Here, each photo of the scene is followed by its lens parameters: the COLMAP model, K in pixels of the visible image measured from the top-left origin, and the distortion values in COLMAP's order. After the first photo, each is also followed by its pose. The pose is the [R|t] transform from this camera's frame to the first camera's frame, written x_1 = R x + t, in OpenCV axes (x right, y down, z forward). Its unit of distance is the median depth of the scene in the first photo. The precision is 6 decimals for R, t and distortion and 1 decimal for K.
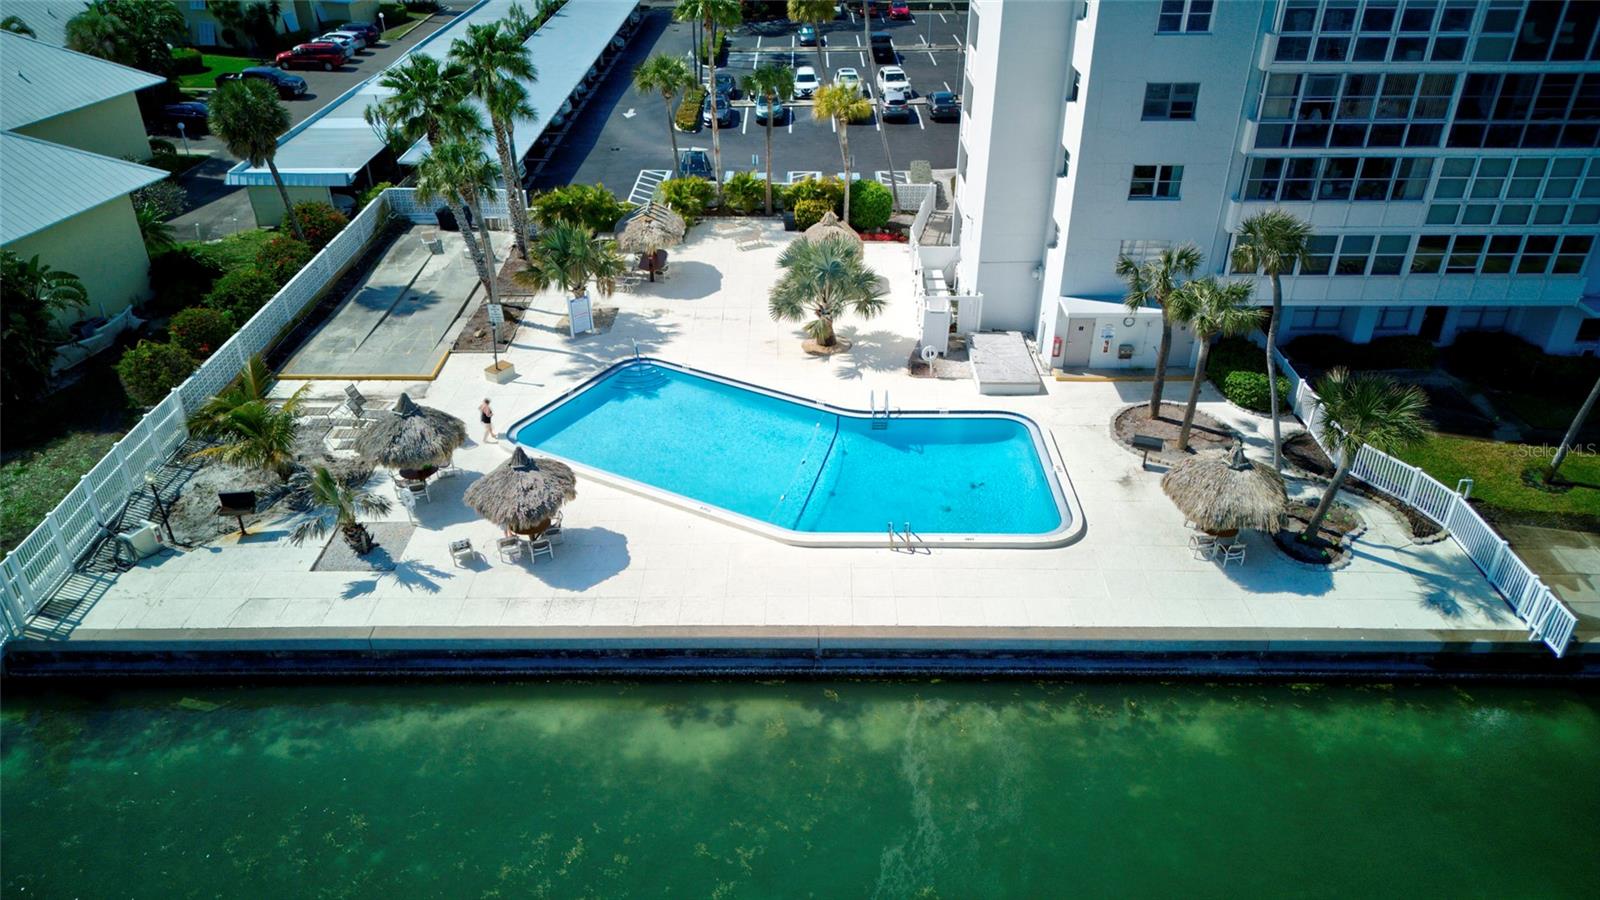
lens RADIAL K [[1102.5, 0, 811.1], [0, 1102.5, 443.4], [0, 0, 1]] dist [0.032242, -0.017904]
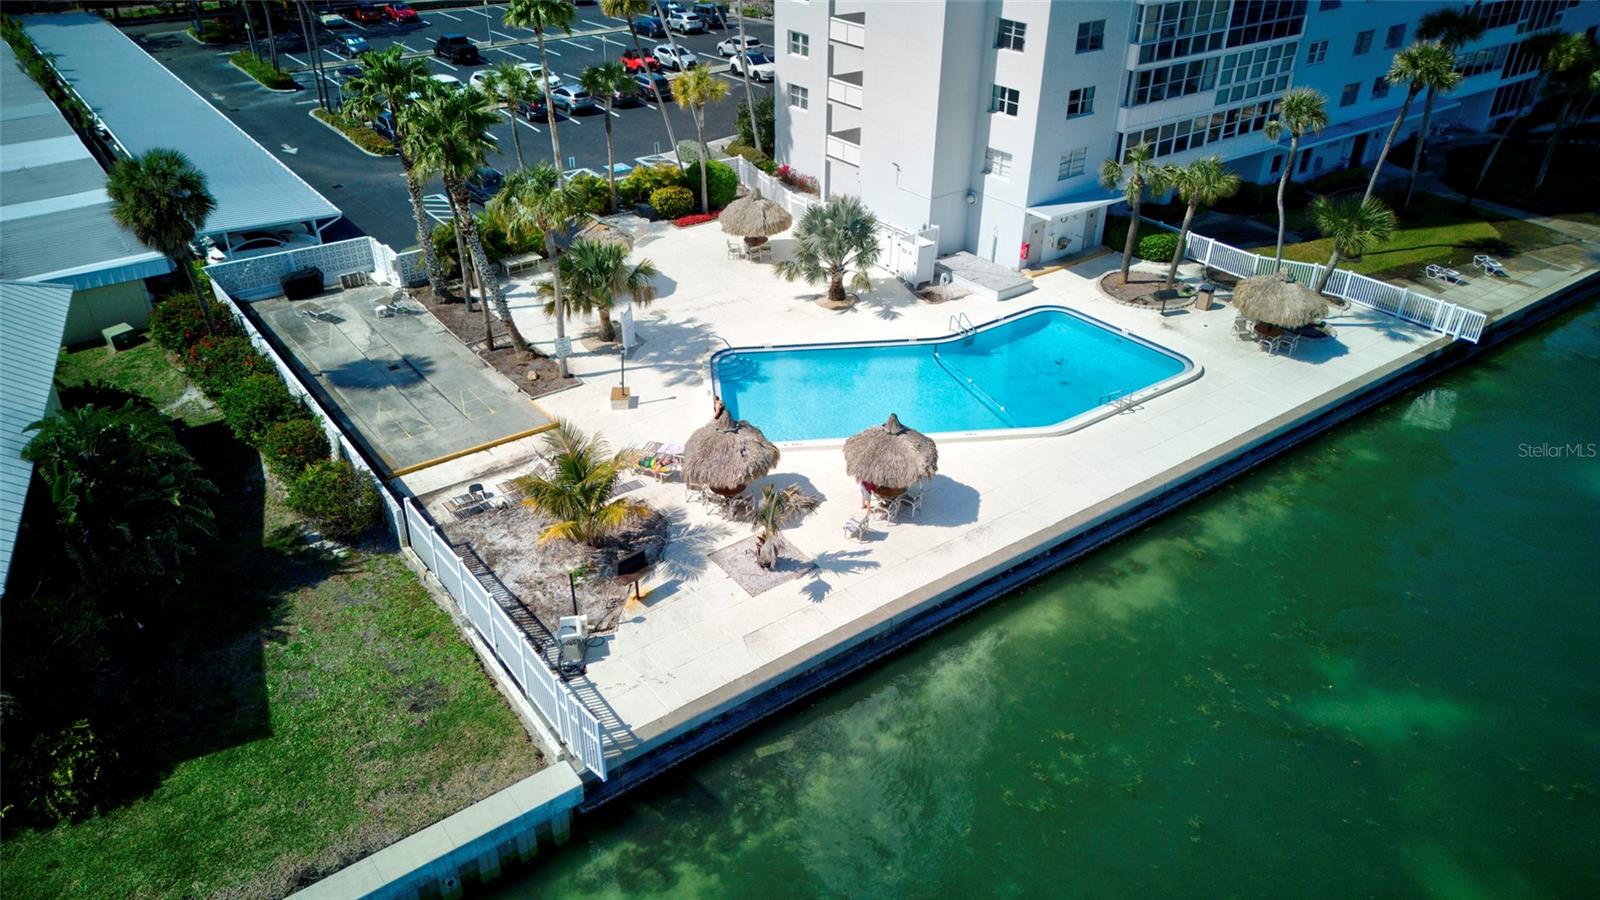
lens RADIAL K [[1102.5, 0, 805.1], [0, 1102.5, 445.9], [0, 0, 1]] dist [0.032242, -0.017904]
pose [[0.806080, -0.298488, 0.511018, -0.719998], [0.293546, 0.951440, 0.092699, -0.073264], [-0.513873, 0.075285, 0.854557, 0.111029]]
